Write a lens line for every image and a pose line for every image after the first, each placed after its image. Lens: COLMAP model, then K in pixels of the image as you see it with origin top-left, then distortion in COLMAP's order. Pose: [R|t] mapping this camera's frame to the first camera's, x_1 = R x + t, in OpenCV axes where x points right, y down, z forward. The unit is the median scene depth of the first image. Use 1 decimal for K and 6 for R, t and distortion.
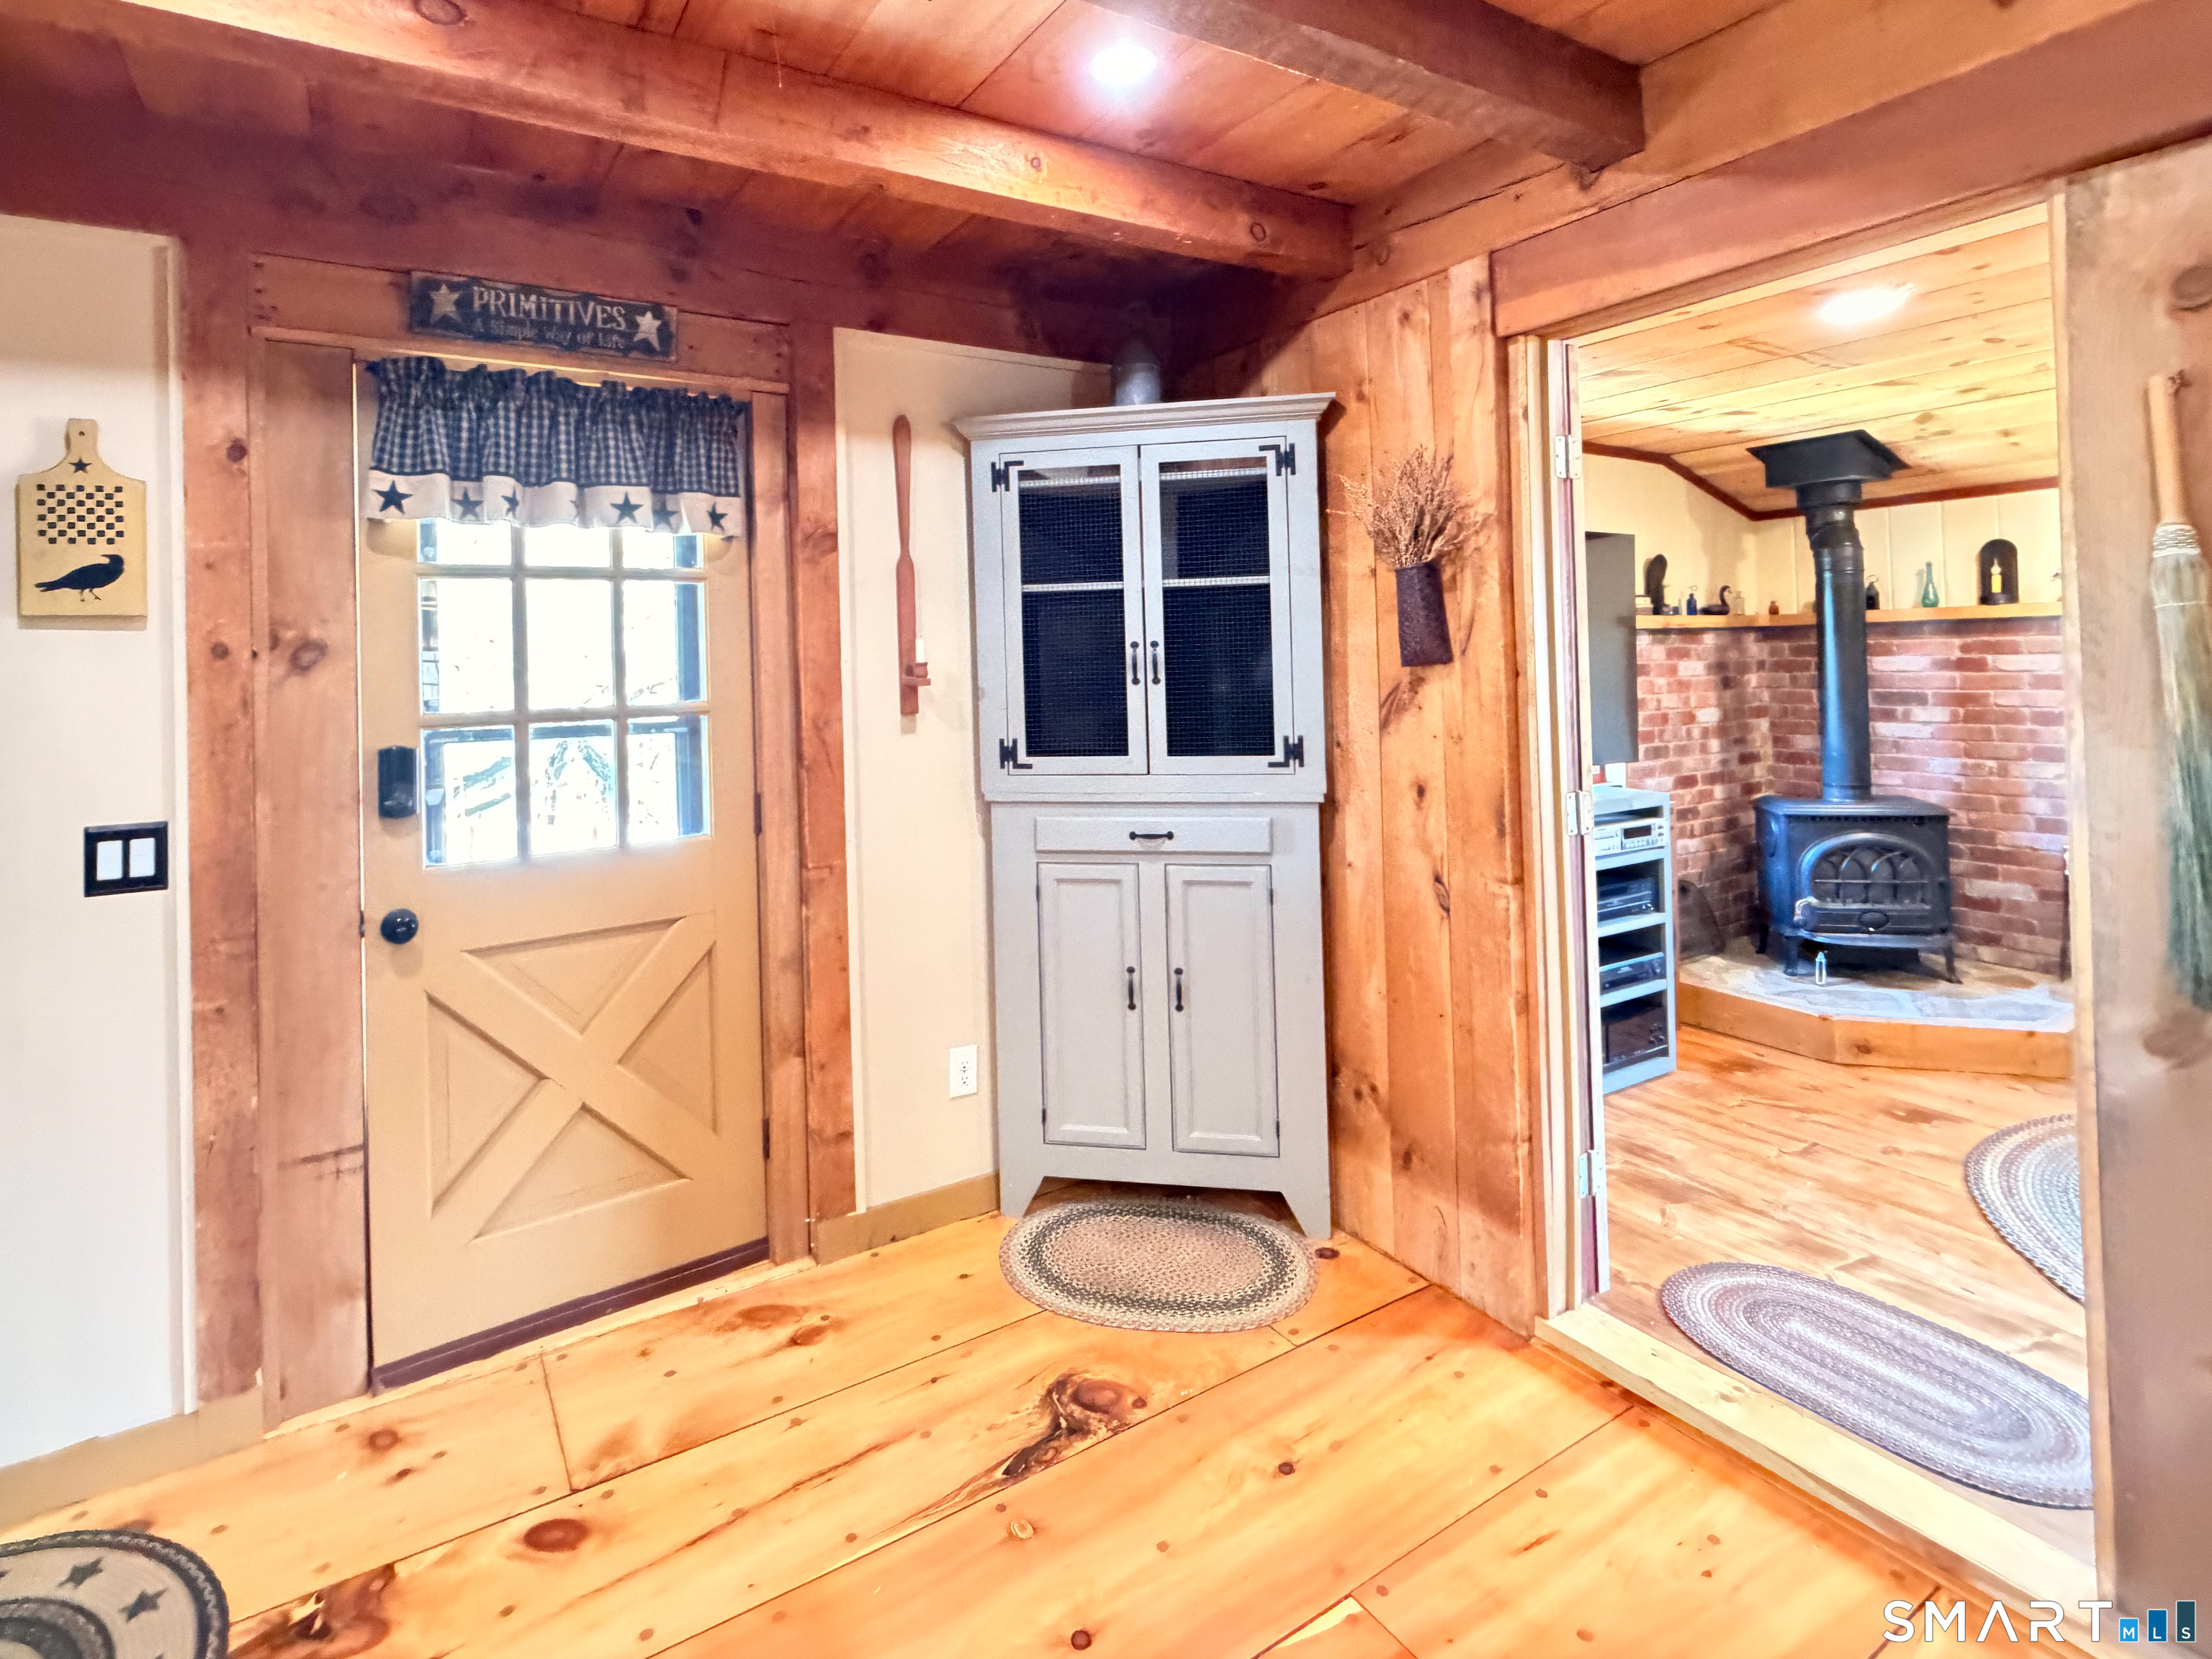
lens RADIAL K [[1089.2, 0, 1020.1], [0, 1089.2, 649.8], [0, 0, 1]] dist [0.005253, 0.000430]
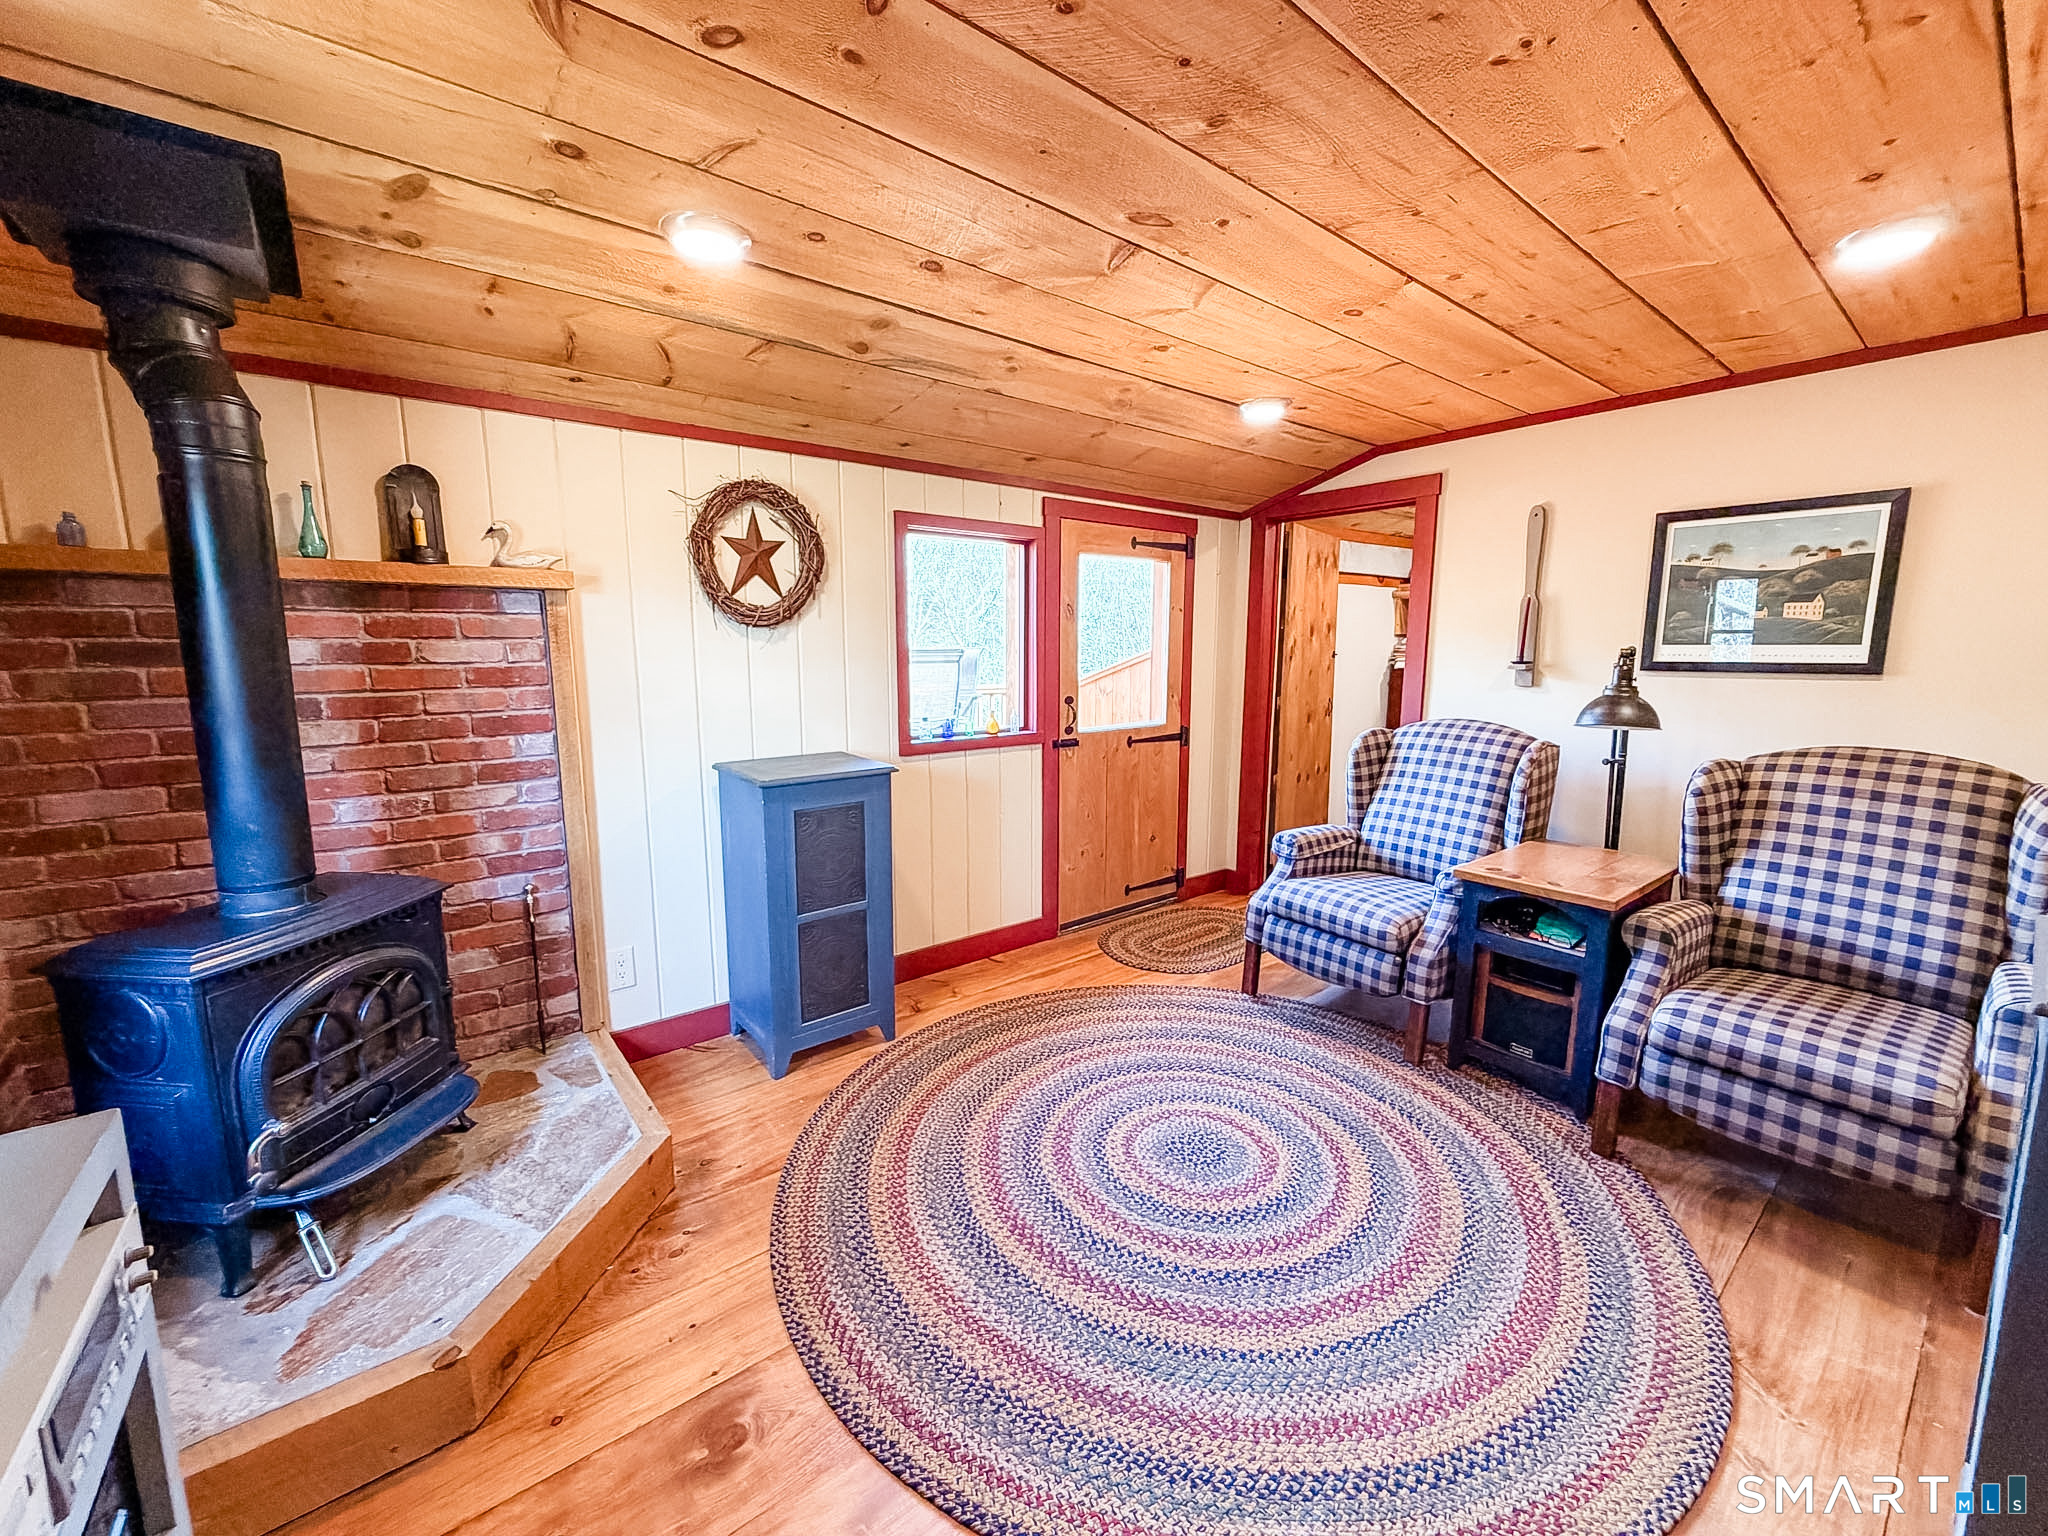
lens RADIAL K [[804.0, 0, 1028.8], [0, 804.0, 767.4], [0, 0, 1]] dist [0.001821, 0.000174]
pose [[-0.144377, -0.115609, 0.982746, 0.329836], [-0.002086, 0.993185, 0.116531, 0.024785], [-0.989521, 0.014774, -0.143634, 0.696769]]
